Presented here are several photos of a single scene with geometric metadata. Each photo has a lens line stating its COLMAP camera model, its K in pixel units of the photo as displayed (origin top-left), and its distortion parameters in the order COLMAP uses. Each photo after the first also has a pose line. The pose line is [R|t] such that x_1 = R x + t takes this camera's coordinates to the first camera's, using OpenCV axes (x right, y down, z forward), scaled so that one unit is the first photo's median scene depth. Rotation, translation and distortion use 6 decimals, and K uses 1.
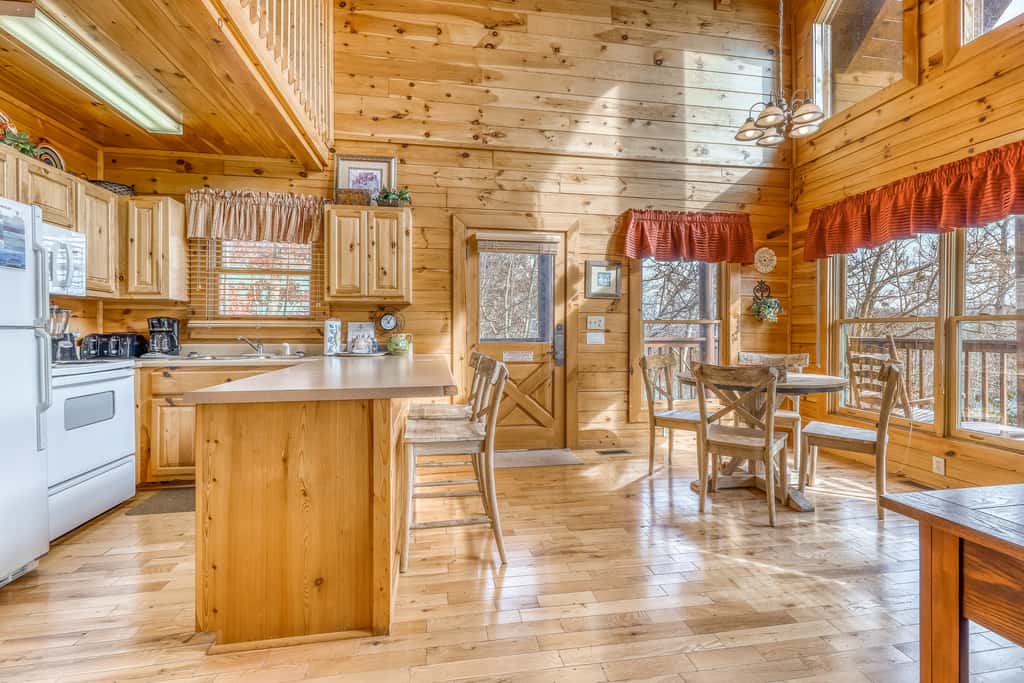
lens RADIAL K [[466.2, 0, 515.7], [0, 466.2, 331.3], [0, 0, 1]] dist [0.021370, -0.009810]
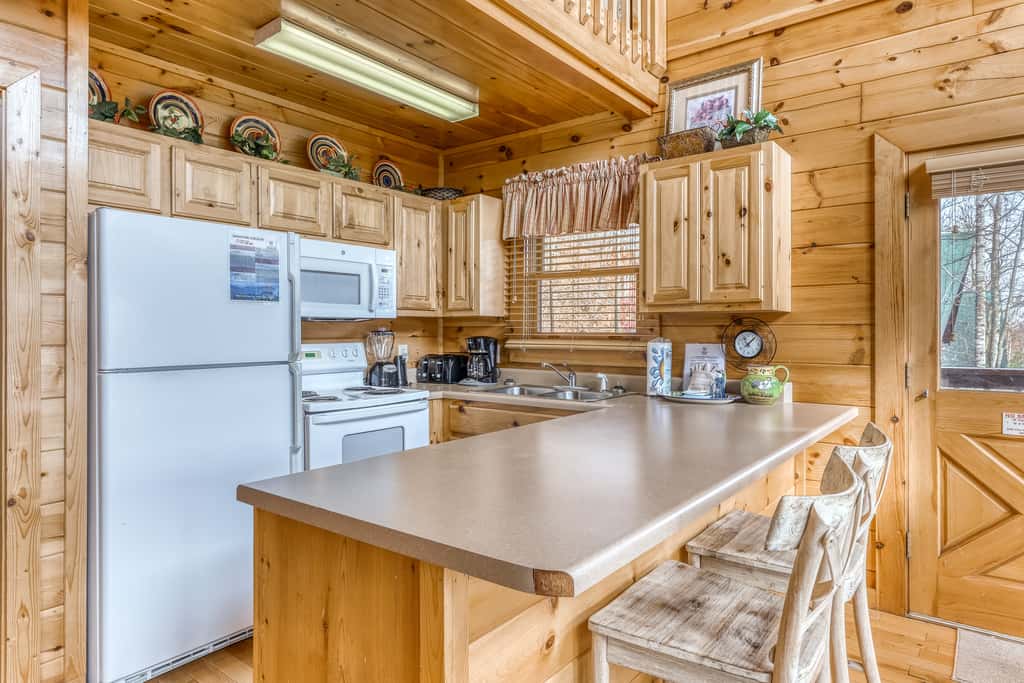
lens RADIAL K [[613.4, 0, 519.0], [0, 613.4, 327.0], [0, 0, 1]] dist [0.005488, 0.001228]
pose [[0.677640, -0.003395, -0.735386, 0.098093], [0.001345, 0.999993, -0.003378, -0.039169], [0.735392, 0.001300, 0.677641, 0.271528]]
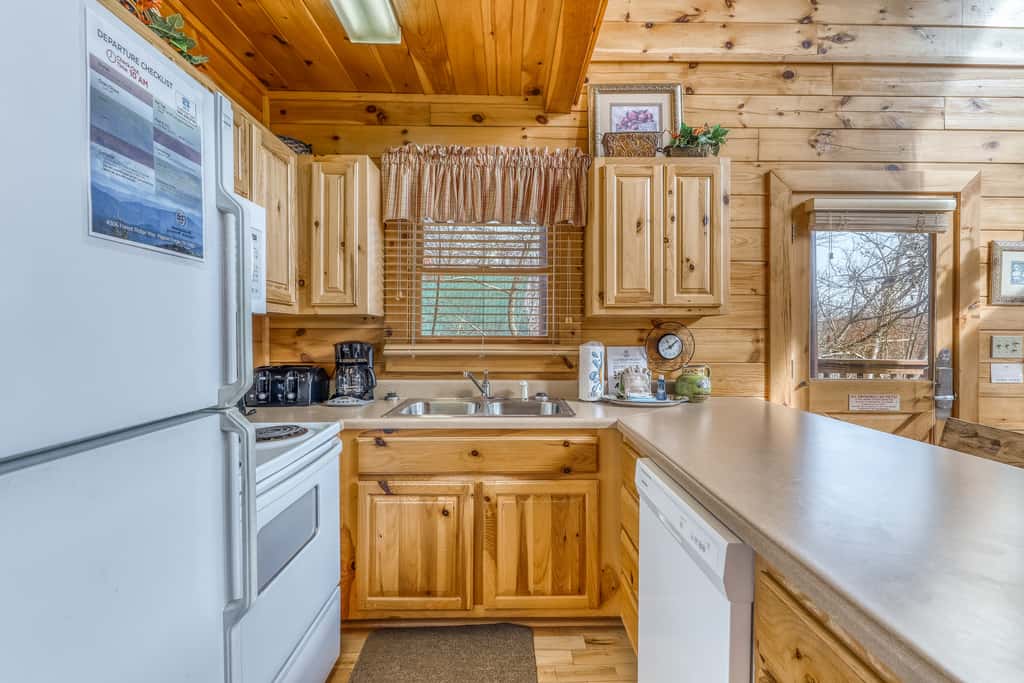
lens RADIAL K [[466.2, 0, 515.7], [0, 466.2, 331.3], [0, 0, 1]] dist [0.021370, -0.009810]
pose [[0.988700, 0.000963, -0.149907, -0.384780], [-0.001537, 0.999992, -0.003715, -0.037615], [0.149903, 0.003903, 0.988693, 0.348578]]
